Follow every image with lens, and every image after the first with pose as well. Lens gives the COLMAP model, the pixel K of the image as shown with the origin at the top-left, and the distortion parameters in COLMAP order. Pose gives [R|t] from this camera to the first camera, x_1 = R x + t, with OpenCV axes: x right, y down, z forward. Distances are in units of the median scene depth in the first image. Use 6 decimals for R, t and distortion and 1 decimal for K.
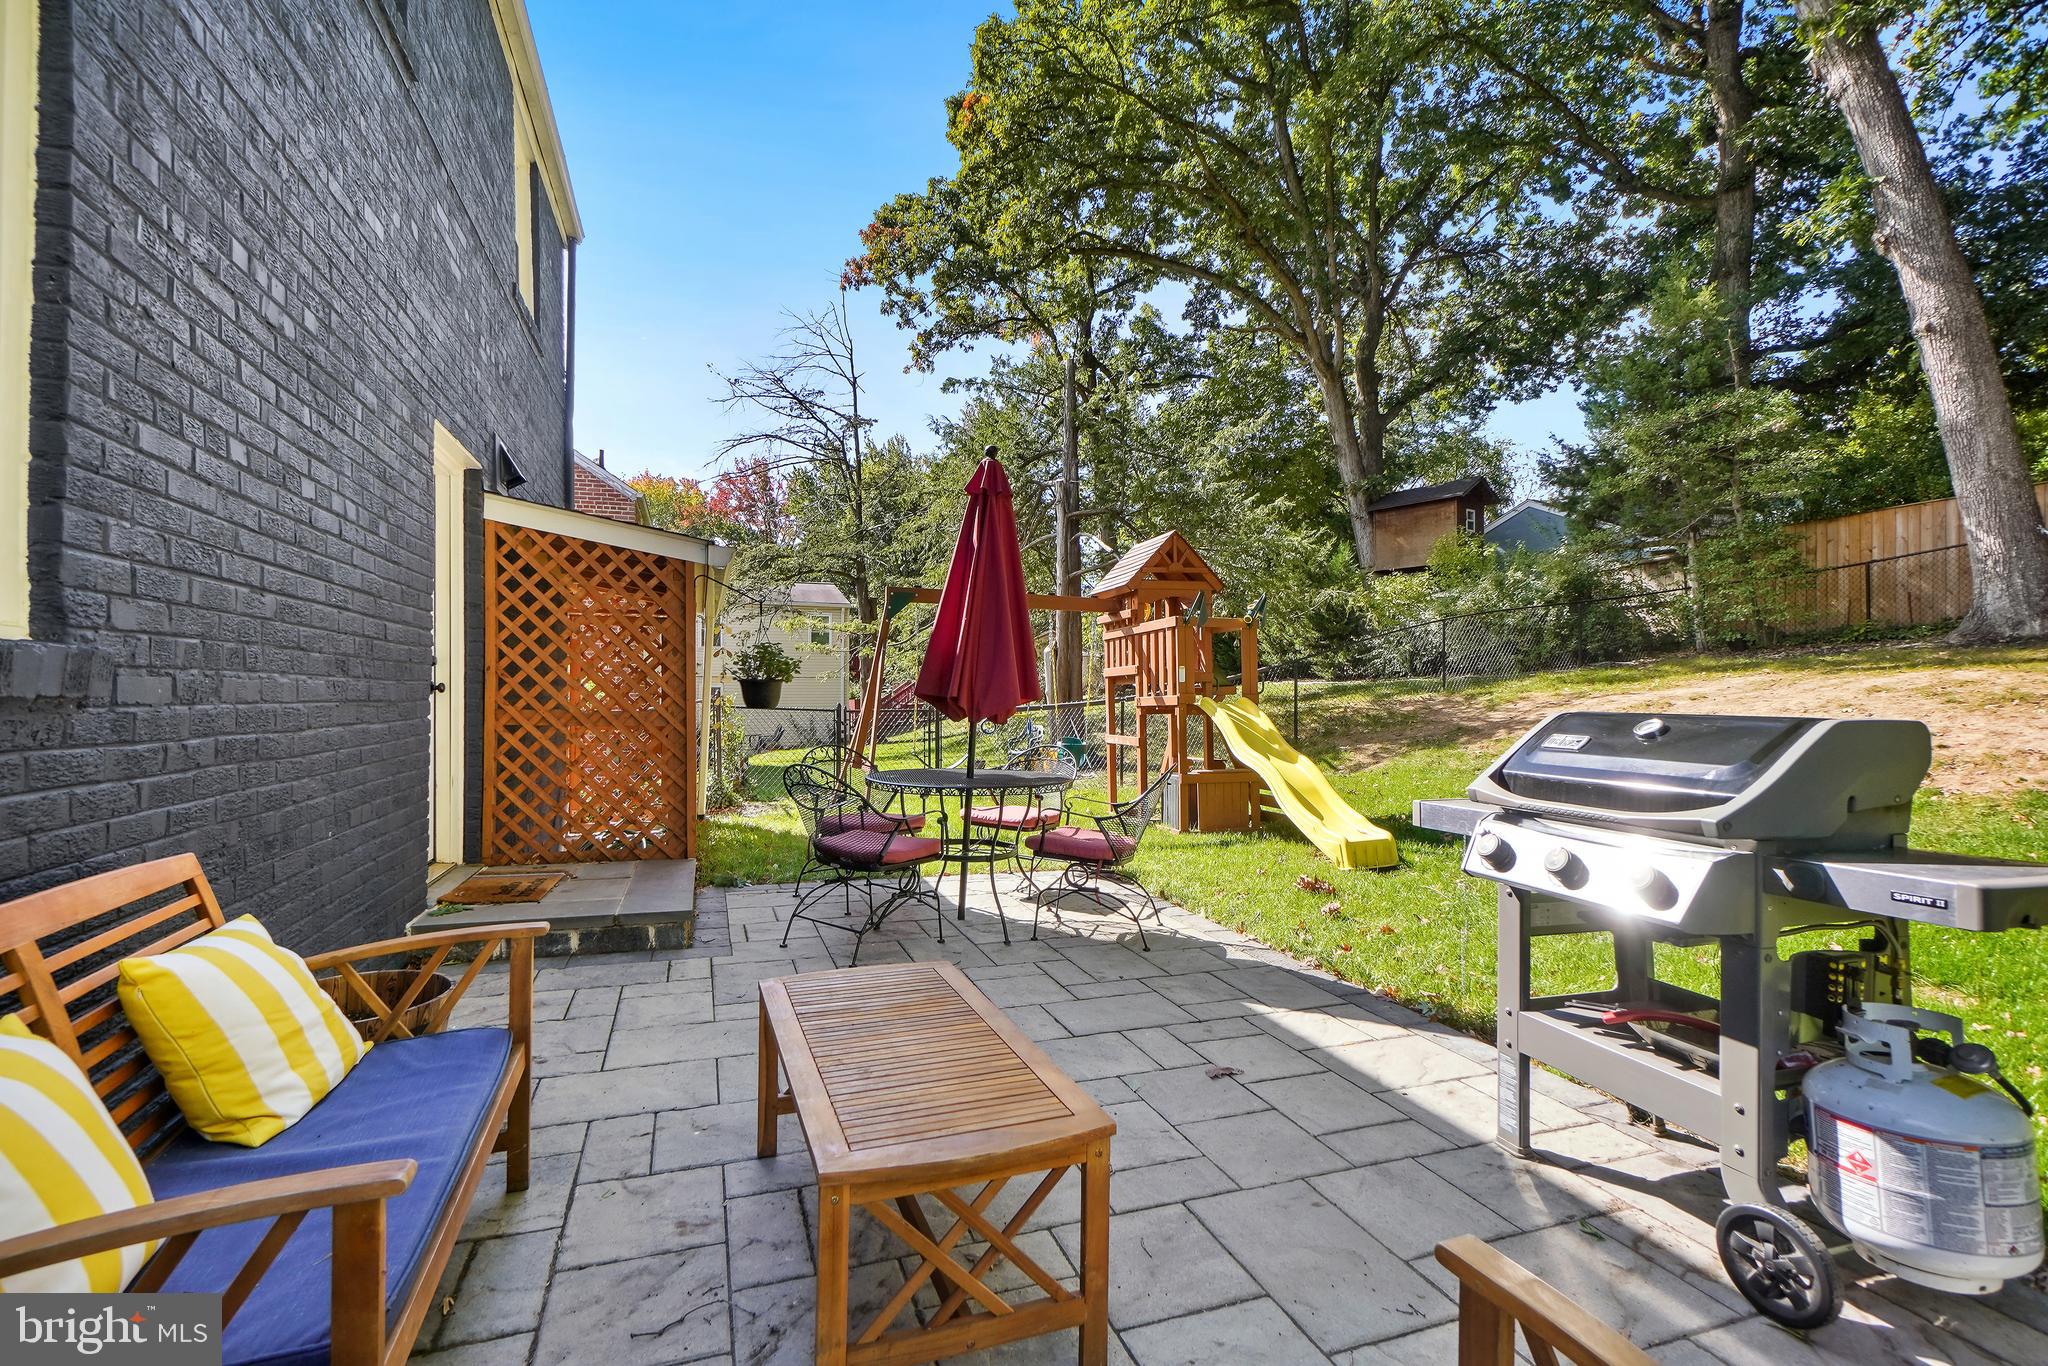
lens RADIAL K [[914.3, 0, 1024.7], [0, 914.3, 694.9], [0, 0, 1]] dist [-0.005459, -0.000274]
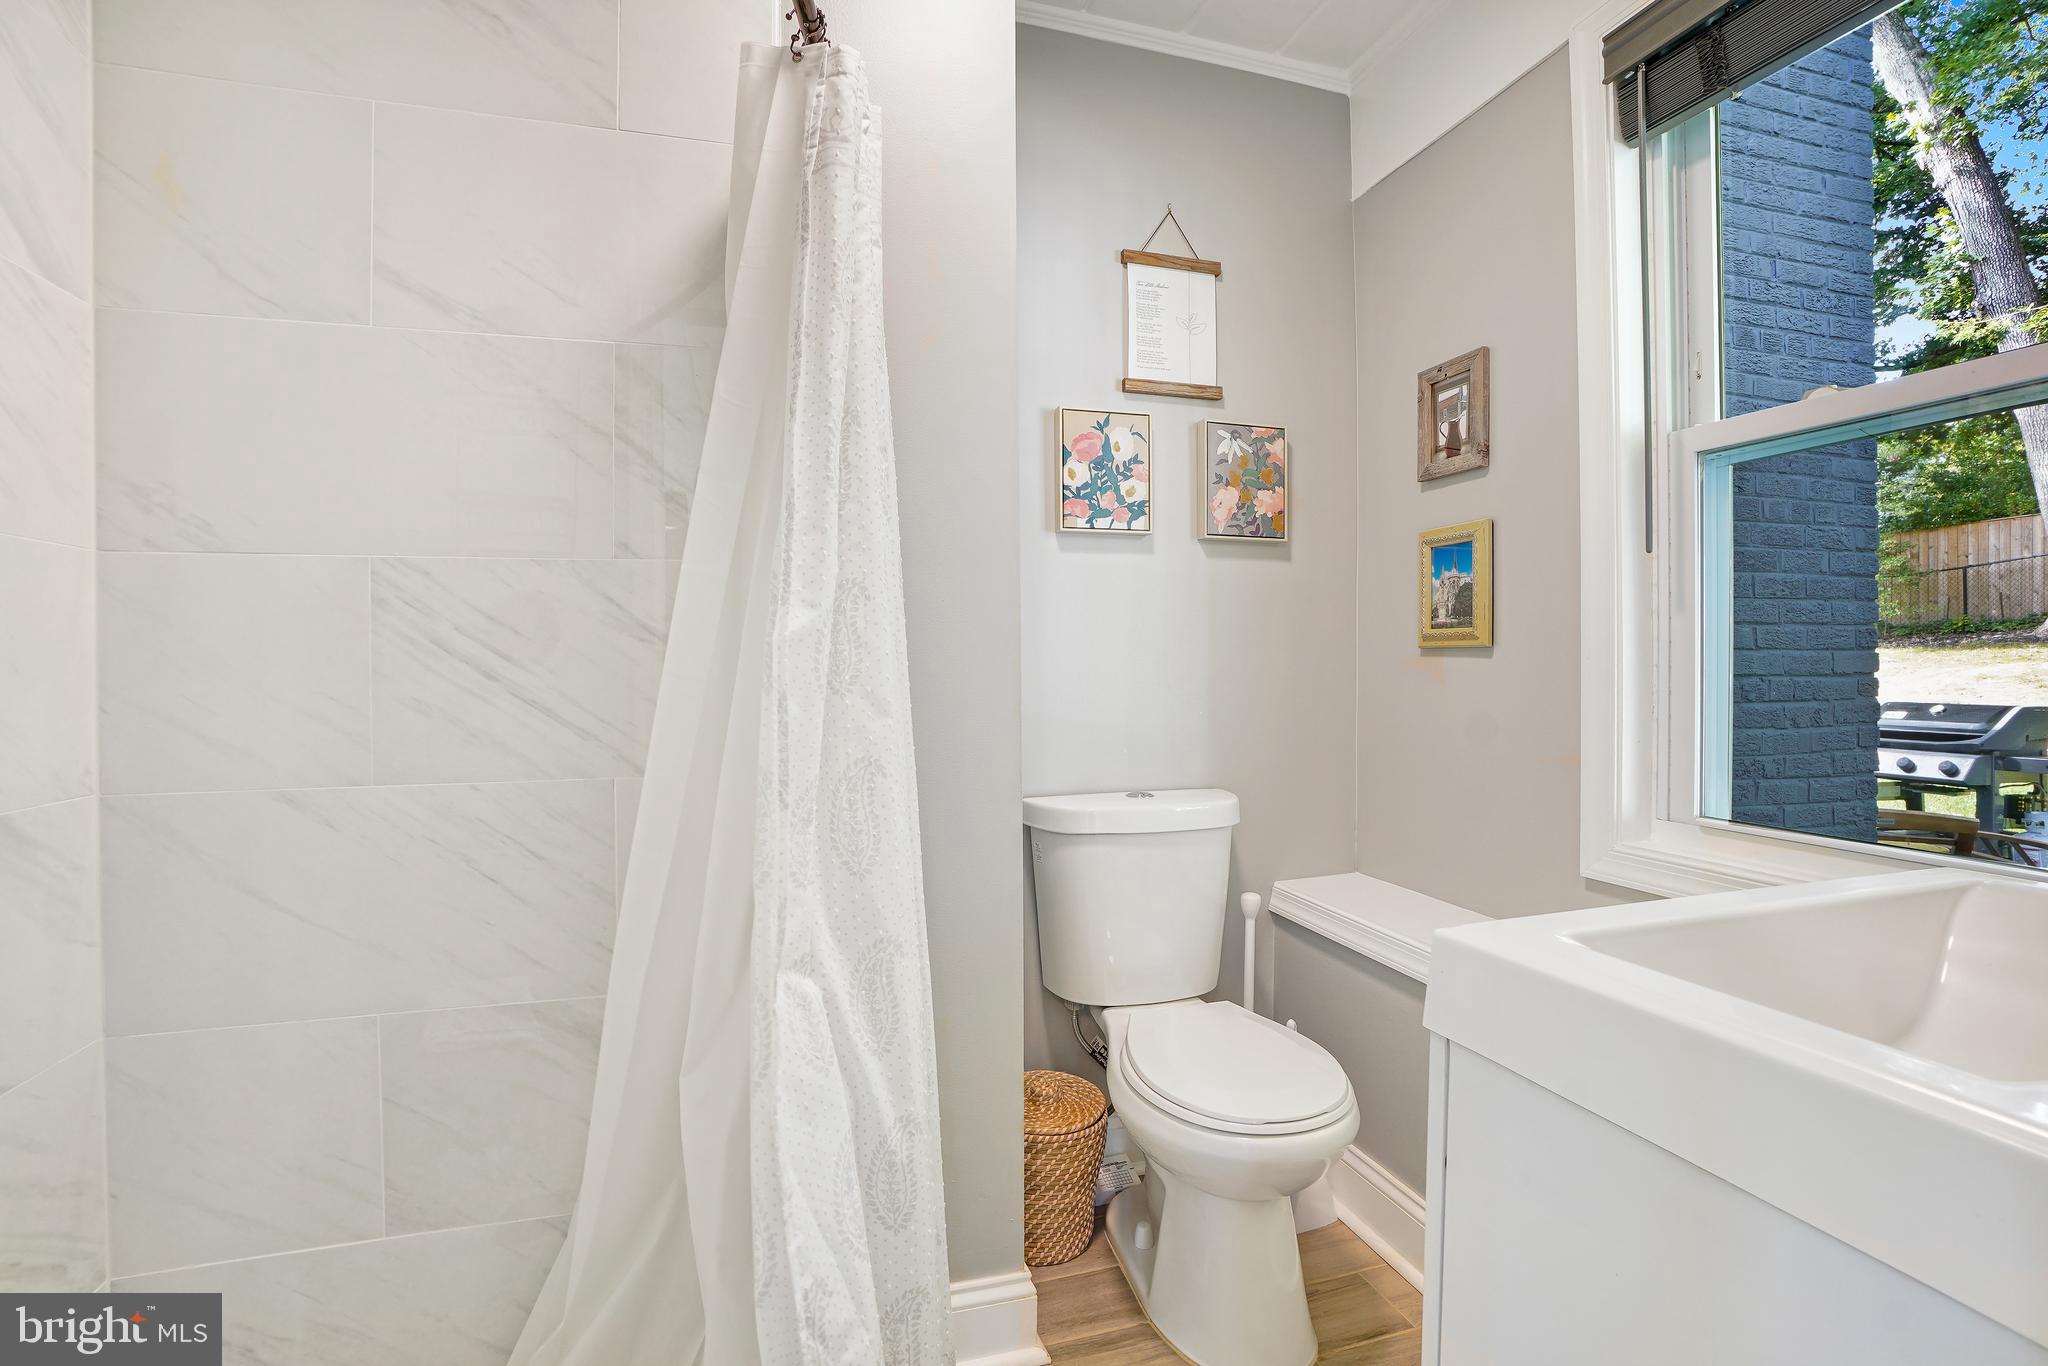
lens RADIAL K [[906.4, 0, 1020.4], [0, 906.4, 671.1], [0, 0, 1]] dist [-0.016575, 0.000057]
pose [[0.998691, 0.003677, -0.051021, -0.261254], [-0.003405, 0.999979, 0.005428, -0.011311], [0.051040, -0.005247, 0.998683, -0.239294]]
